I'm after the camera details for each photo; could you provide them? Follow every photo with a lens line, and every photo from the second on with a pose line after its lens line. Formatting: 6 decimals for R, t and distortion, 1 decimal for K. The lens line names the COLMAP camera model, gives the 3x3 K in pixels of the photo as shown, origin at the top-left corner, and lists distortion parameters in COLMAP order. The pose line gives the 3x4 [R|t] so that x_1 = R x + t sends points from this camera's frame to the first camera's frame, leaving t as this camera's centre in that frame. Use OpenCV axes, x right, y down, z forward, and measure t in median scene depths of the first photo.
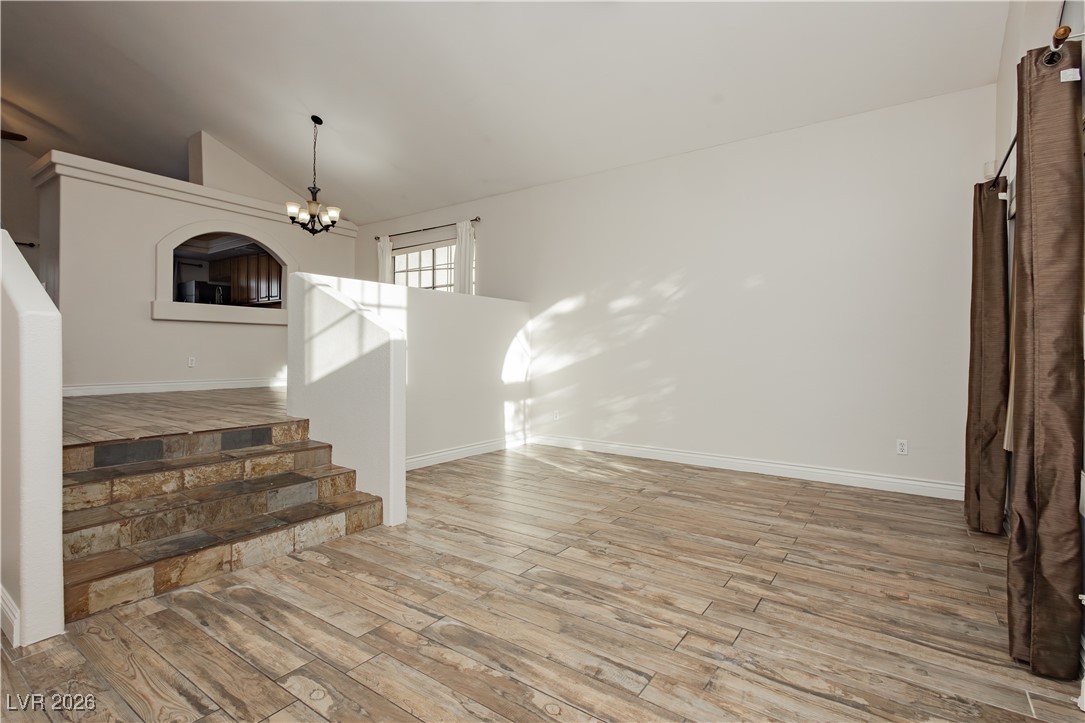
lens RADIAL K [[526.7, 0, 543.3], [0, 526.7, 359.0], [0, 0, 1]] dist [0.002194, 0.000451]
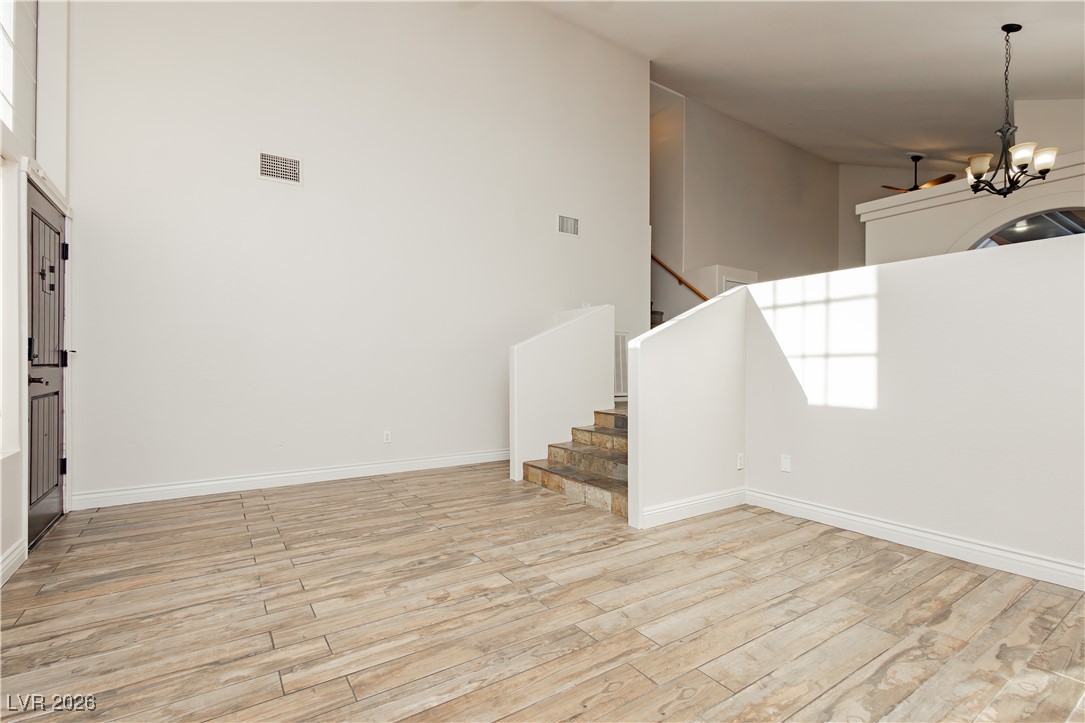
lens RADIAL K [[497.0, 0, 541.5], [0, 497.0, 360.2], [0, 0, 1]] dist [0.009572, -0.004421]
pose [[-0.362828, -0.018783, -0.931667, 0.975036], [-0.018283, 0.999748, -0.013036, 0.002862], [0.931677, 0.012304, -0.363080, 1.627137]]
